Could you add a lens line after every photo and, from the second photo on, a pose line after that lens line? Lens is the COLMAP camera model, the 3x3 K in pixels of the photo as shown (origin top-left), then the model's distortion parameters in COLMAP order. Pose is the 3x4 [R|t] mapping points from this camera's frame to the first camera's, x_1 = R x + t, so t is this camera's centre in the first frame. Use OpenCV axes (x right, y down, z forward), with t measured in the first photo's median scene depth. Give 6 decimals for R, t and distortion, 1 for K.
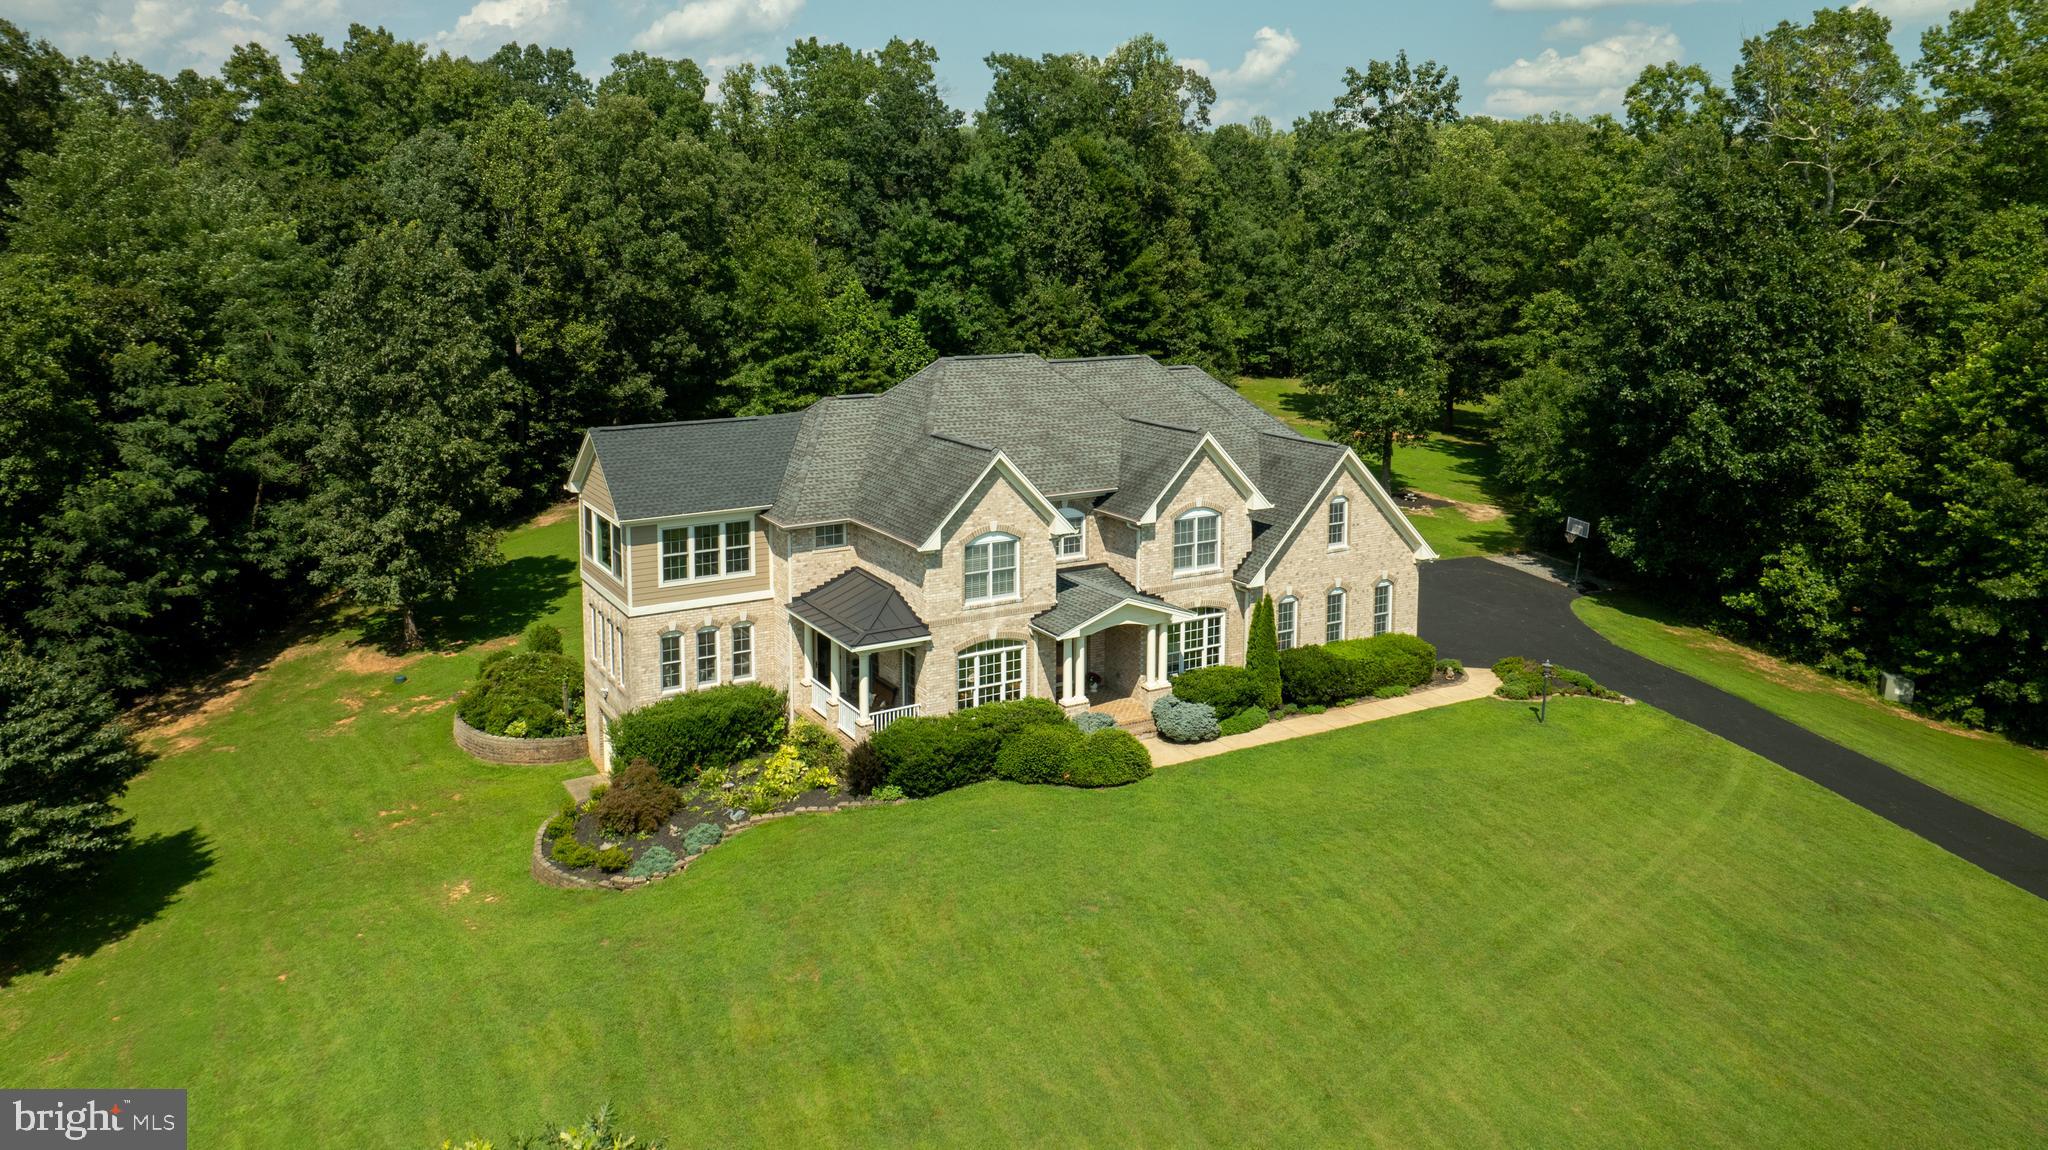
lens RADIAL K [[1489.9, 0, 953.6], [0, 1489.9, 369.7], [0, 0, 1]] dist [-0.006812, 0.000133]
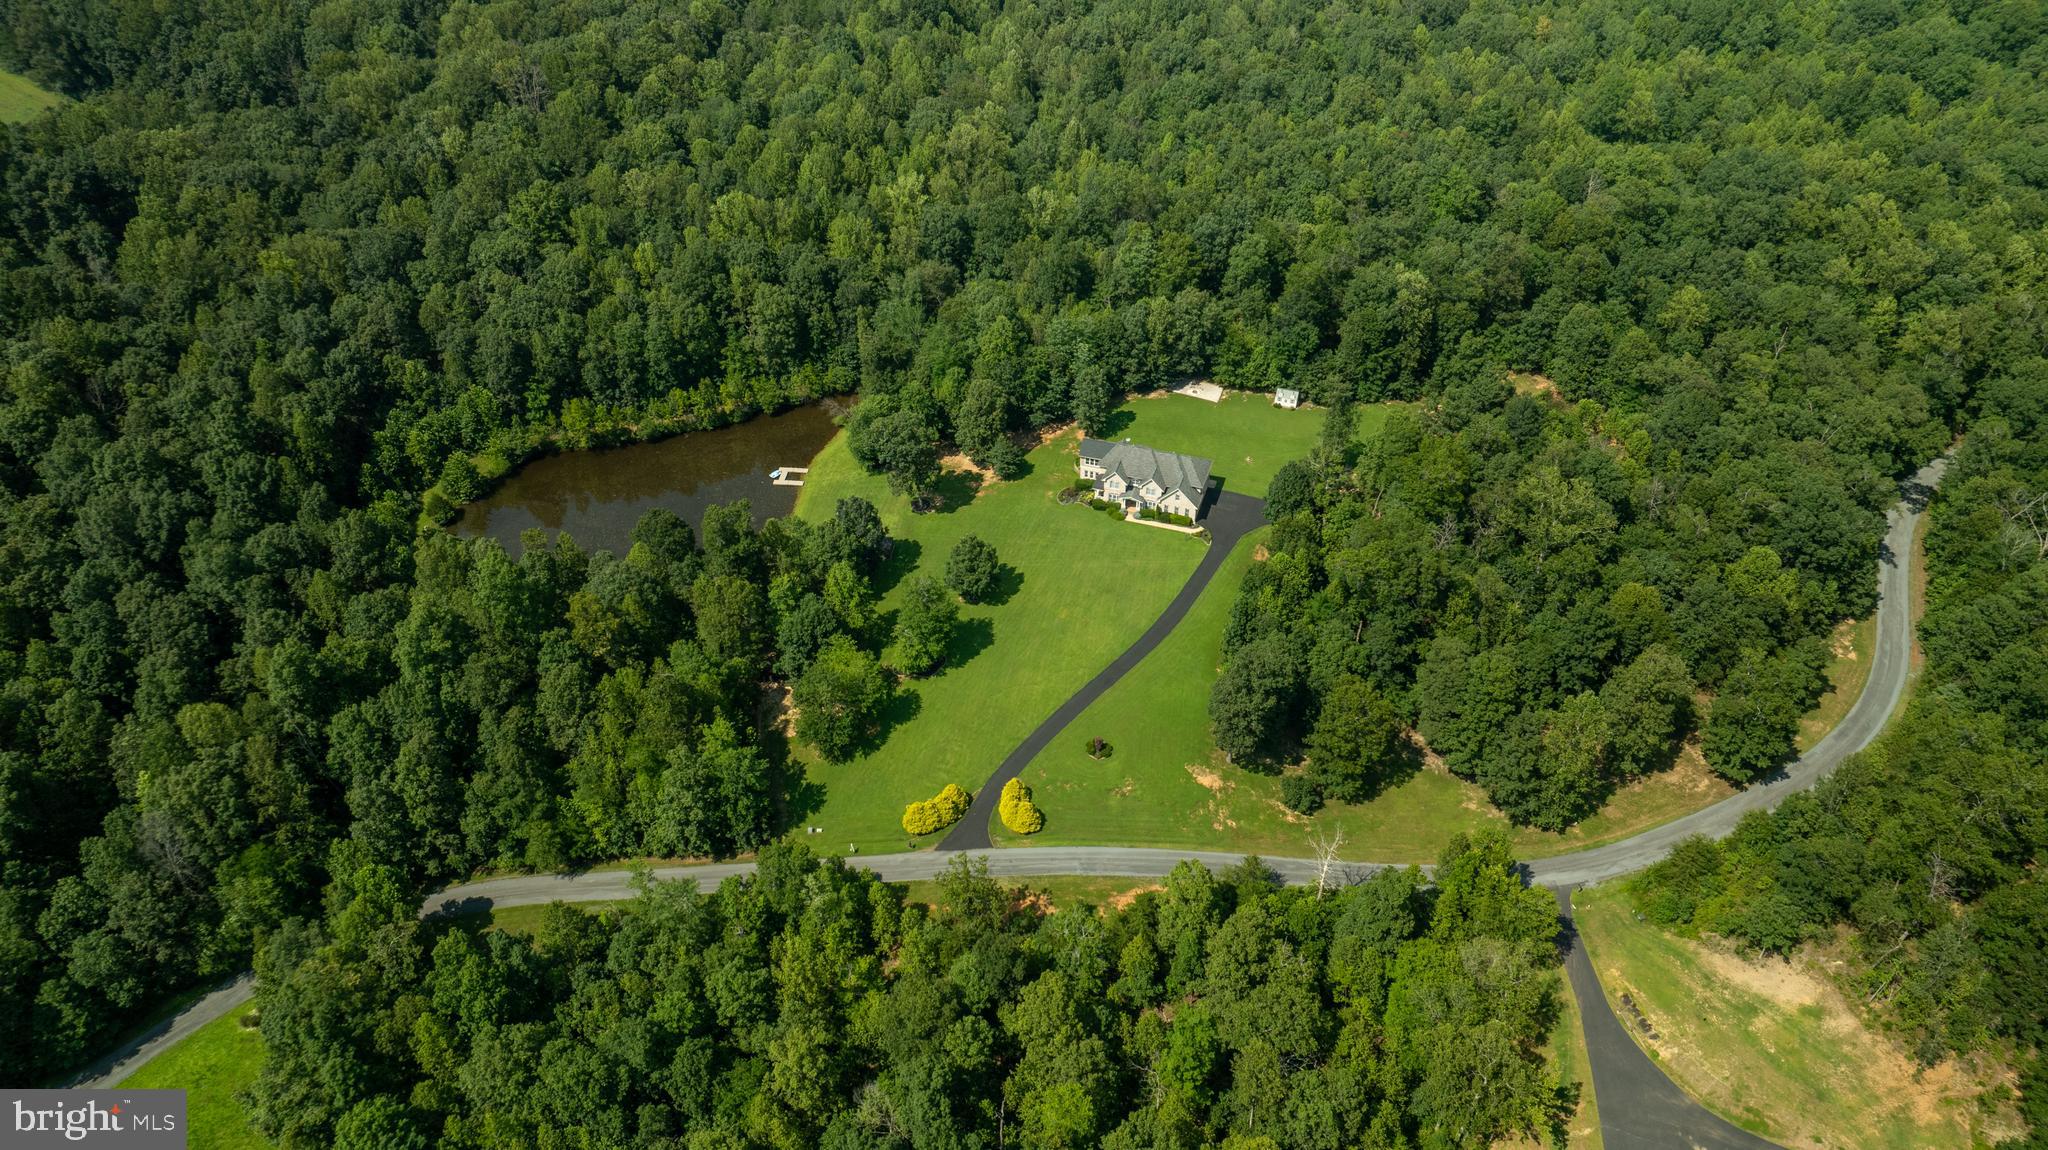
lens RADIAL K [[1441.2, 0, 1024.0], [0, 1441.2, 575.0], [0, 0, 1]] dist [-0.015698, 0.003812]
pose [[0.685263, 0.470998, -0.555496, 3.373419], [-0.073863, 0.803747, 0.590369, -3.186730], [0.724540, -0.363528, 0.585567, -3.113202]]
